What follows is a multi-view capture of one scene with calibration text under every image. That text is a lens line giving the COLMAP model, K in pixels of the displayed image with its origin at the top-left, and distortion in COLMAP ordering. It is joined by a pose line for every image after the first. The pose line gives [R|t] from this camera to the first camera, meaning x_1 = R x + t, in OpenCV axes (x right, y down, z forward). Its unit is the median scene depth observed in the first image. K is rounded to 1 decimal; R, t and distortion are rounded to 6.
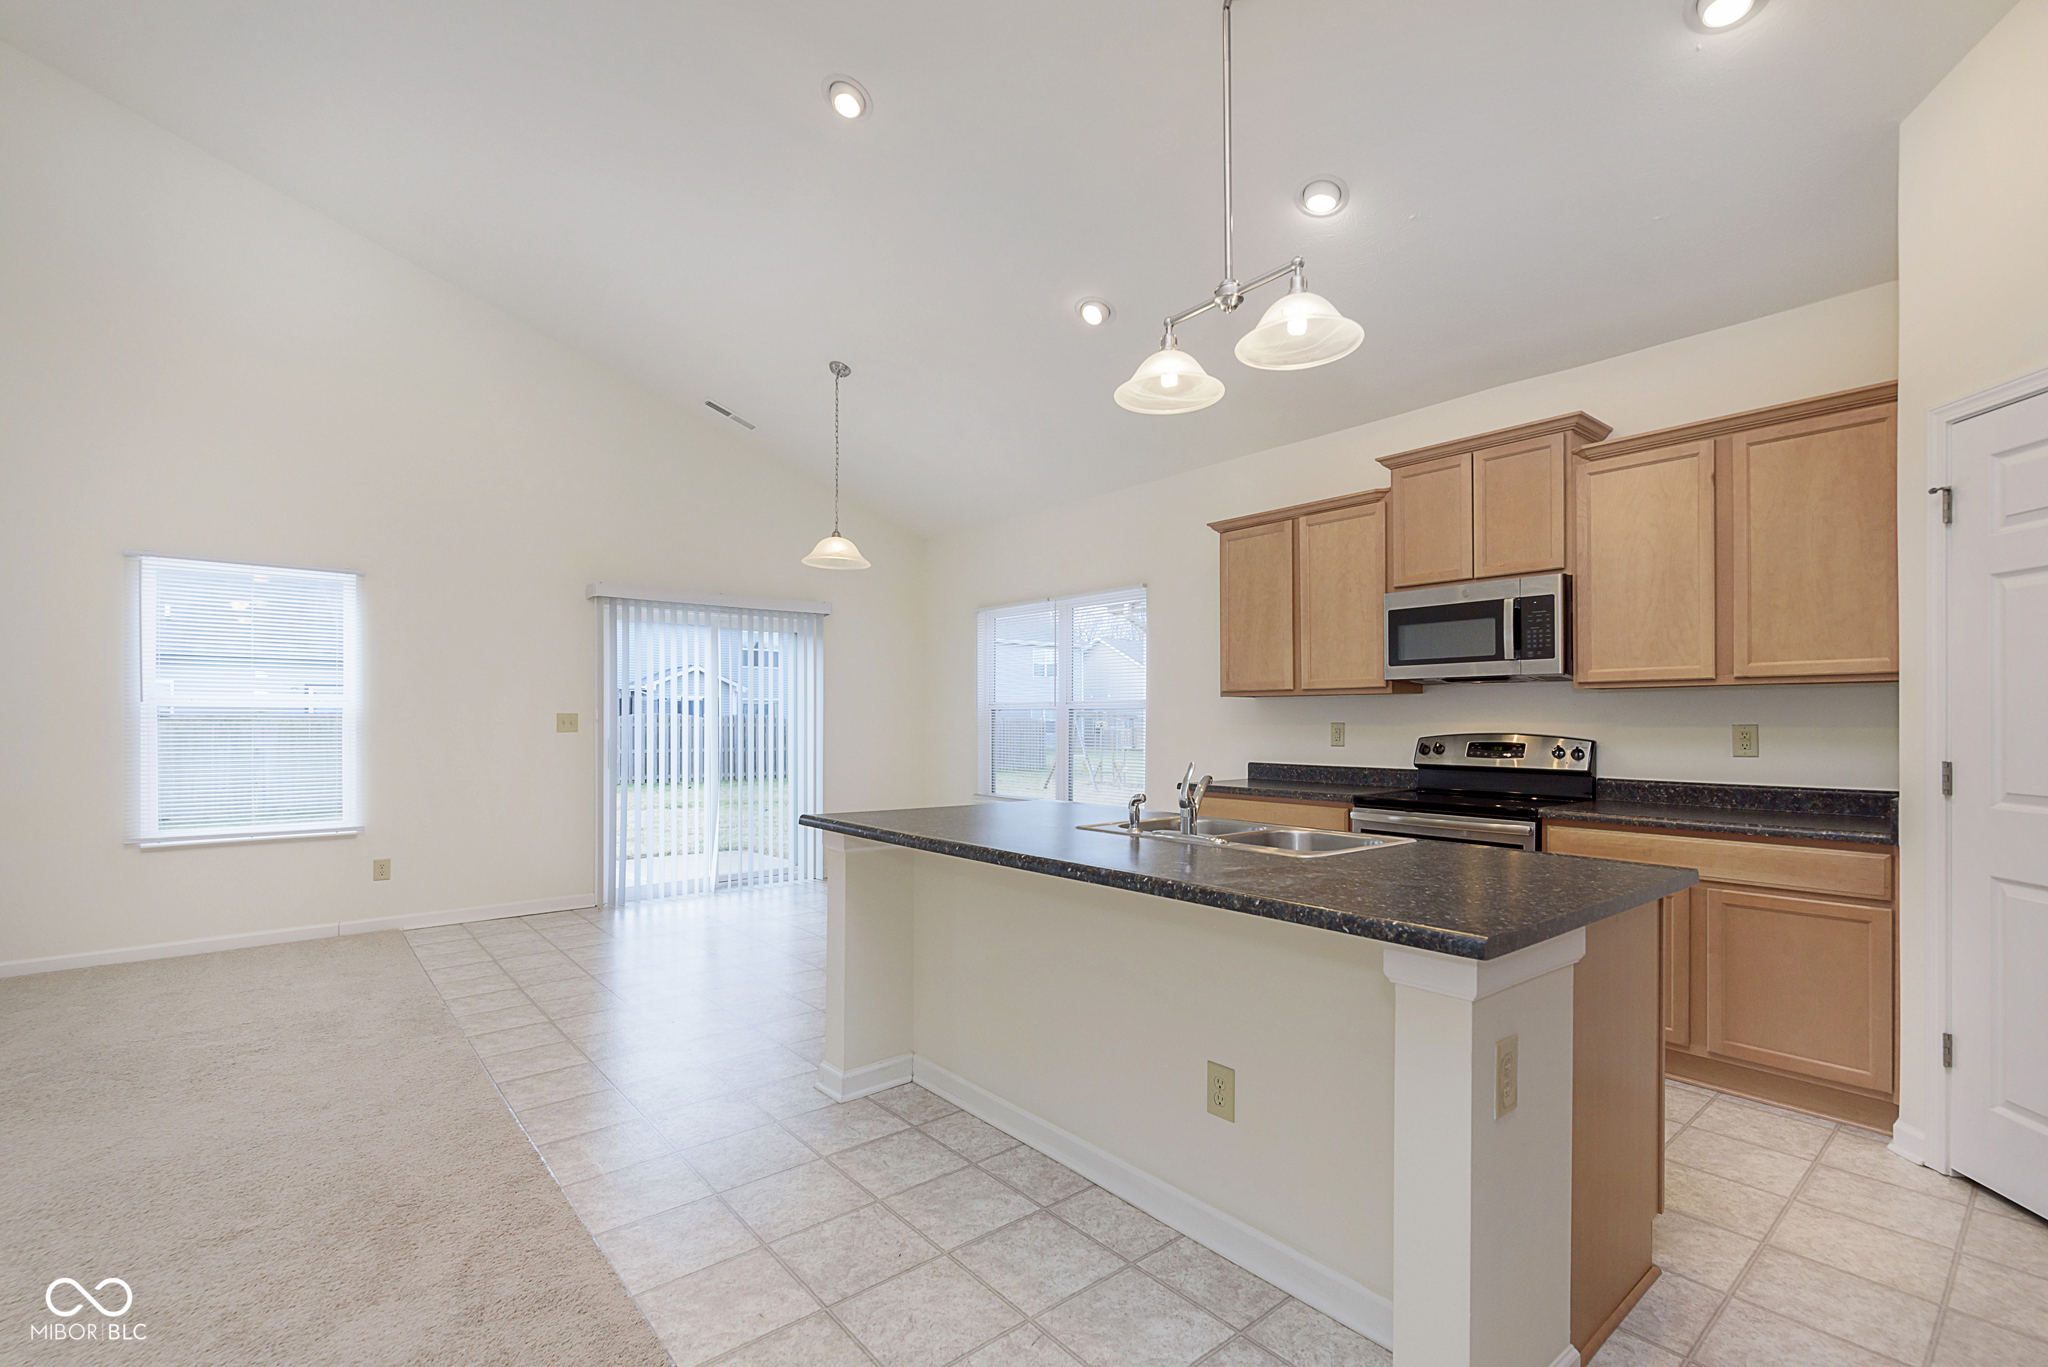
lens RADIAL K [[904.8, 0, 1039.3], [0, 904.8, 719.3], [0, 0, 1]] dist [0.005048, -0.001179]
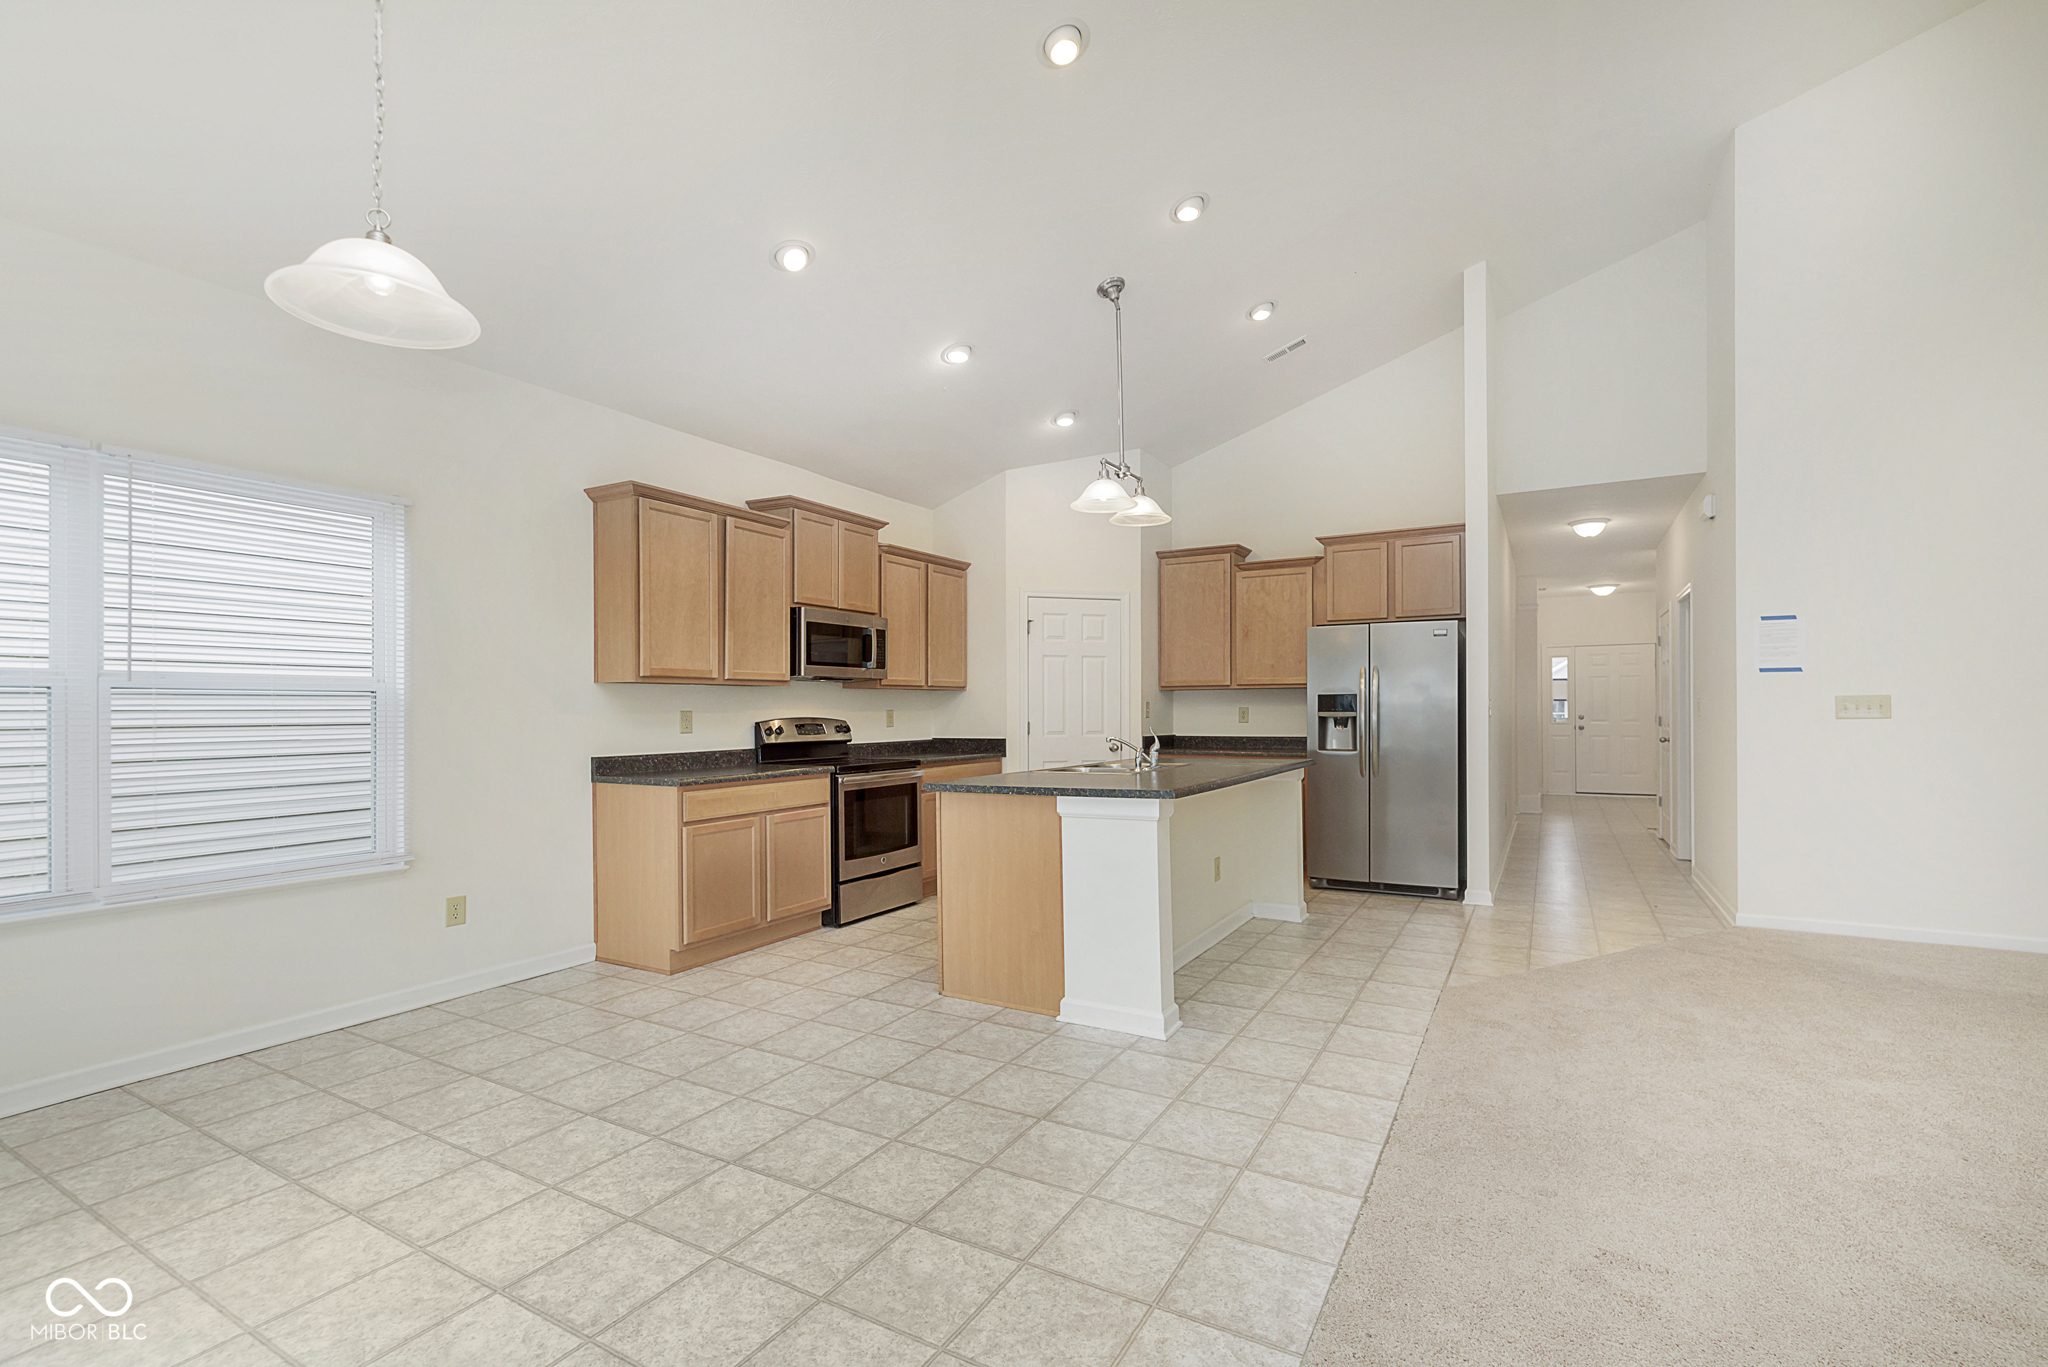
lens RADIAL K [[904.8, 0, 1025.5], [0, 904.8, 705.2], [0, 0, 1]] dist [0.005048, -0.001179]
pose [[-0.338003, 0.011800, 0.941071, -0.877297], [0.010099, 0.999909, -0.008910, 0.011557], [-0.941091, 0.006492, -0.338091, 1.104968]]
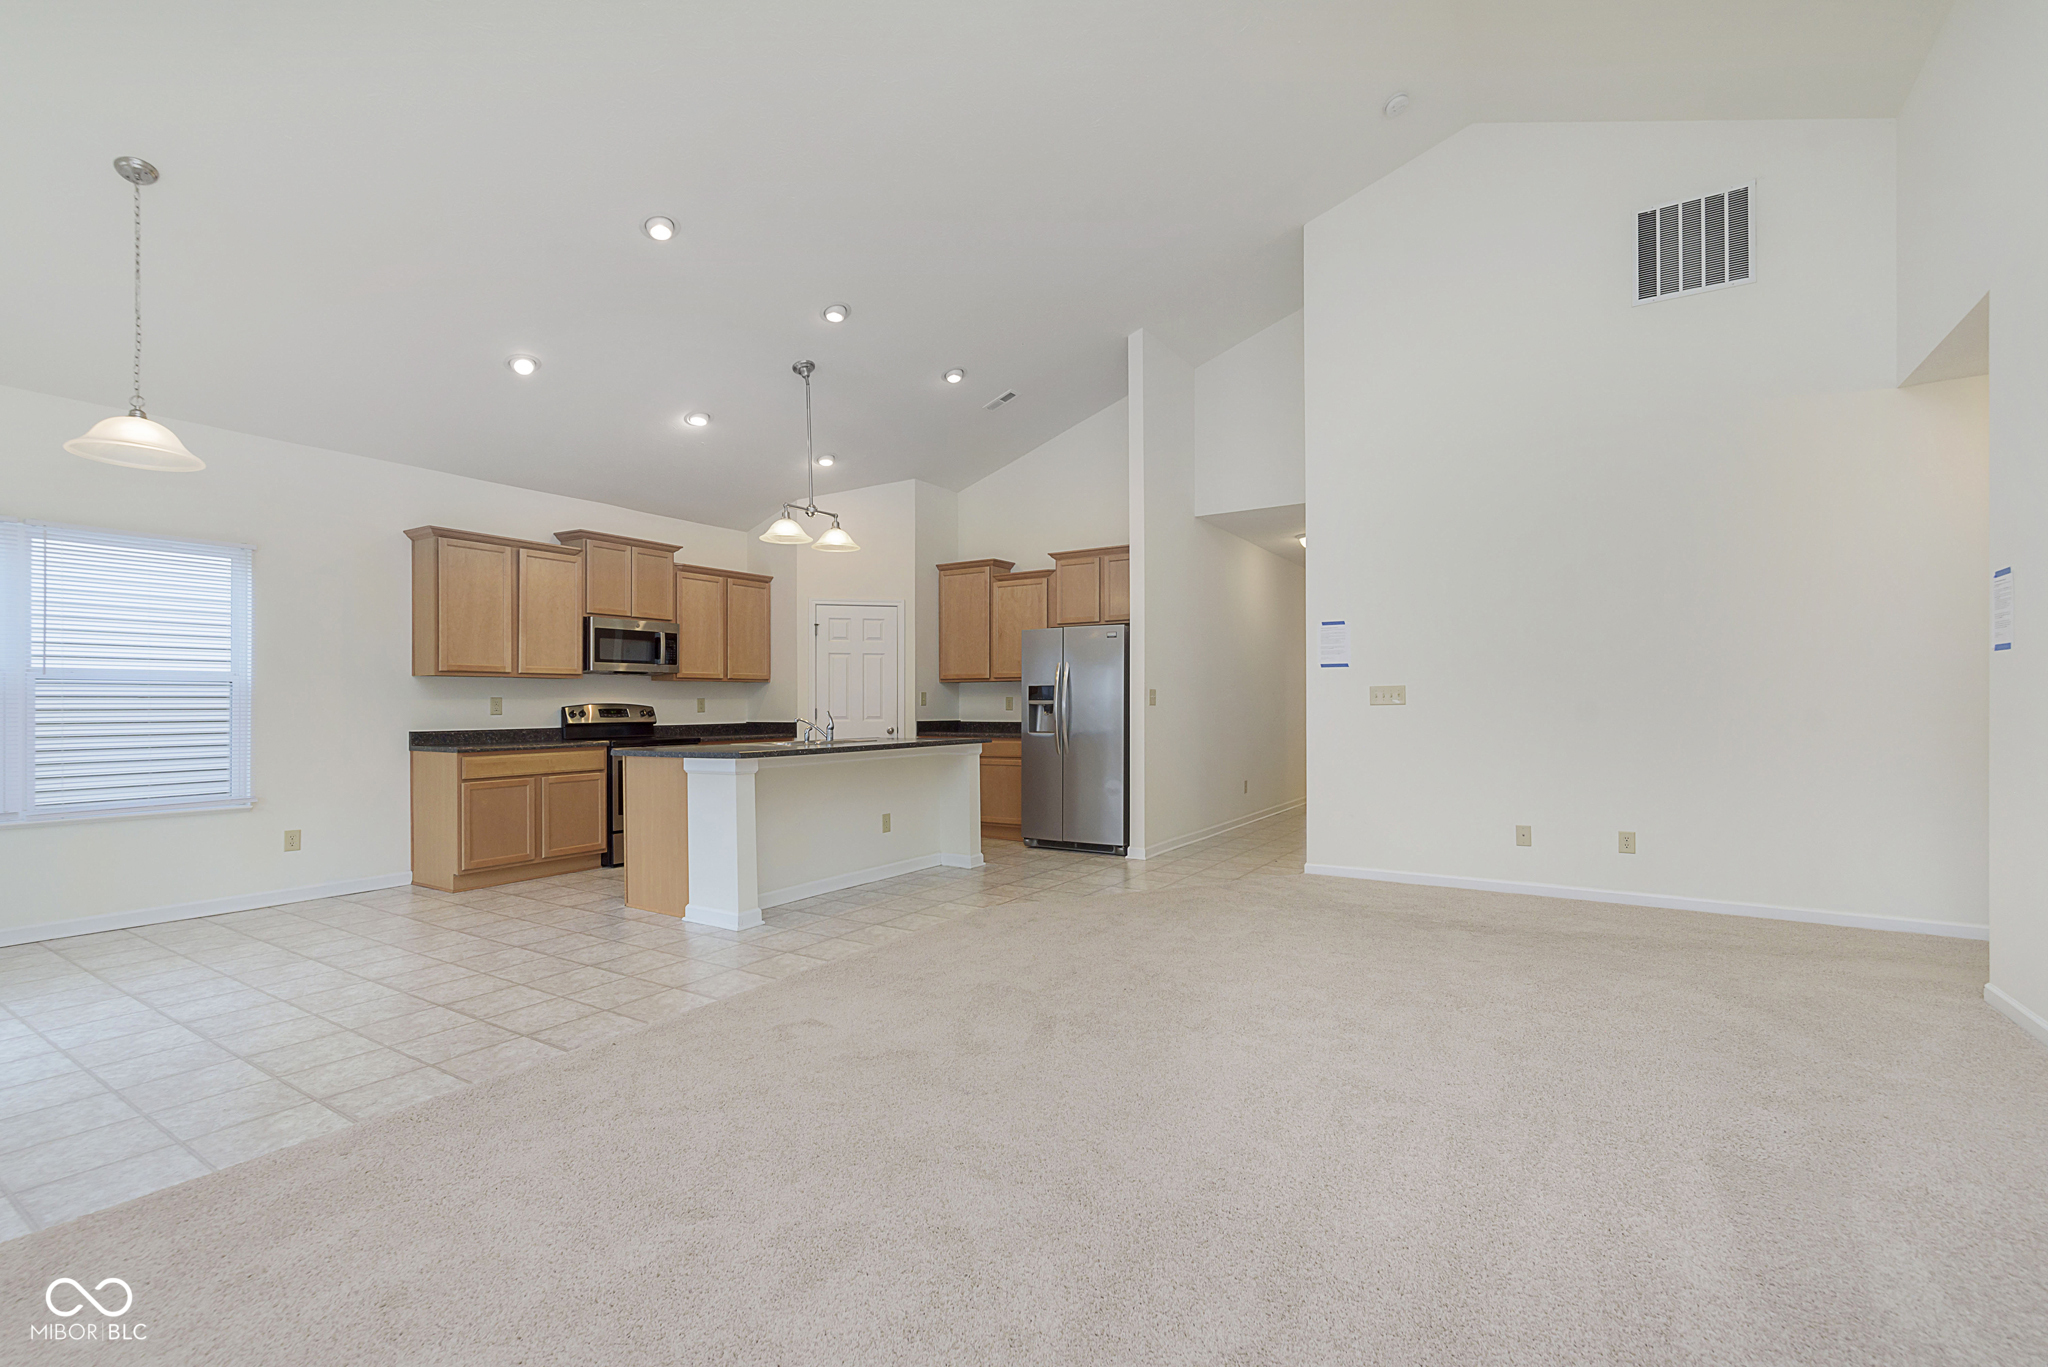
lens RADIAL K [[904.8, 0, 1008.1], [0, 904.8, 712.8], [0, 0, 1]] dist [0.005048, -0.001179]
pose [[-0.271706, -0.007190, 0.962353, -1.331902], [0.007212, 0.999929, 0.009507, 0.021074], [-0.962353, 0.009523, -0.271635, 0.706848]]
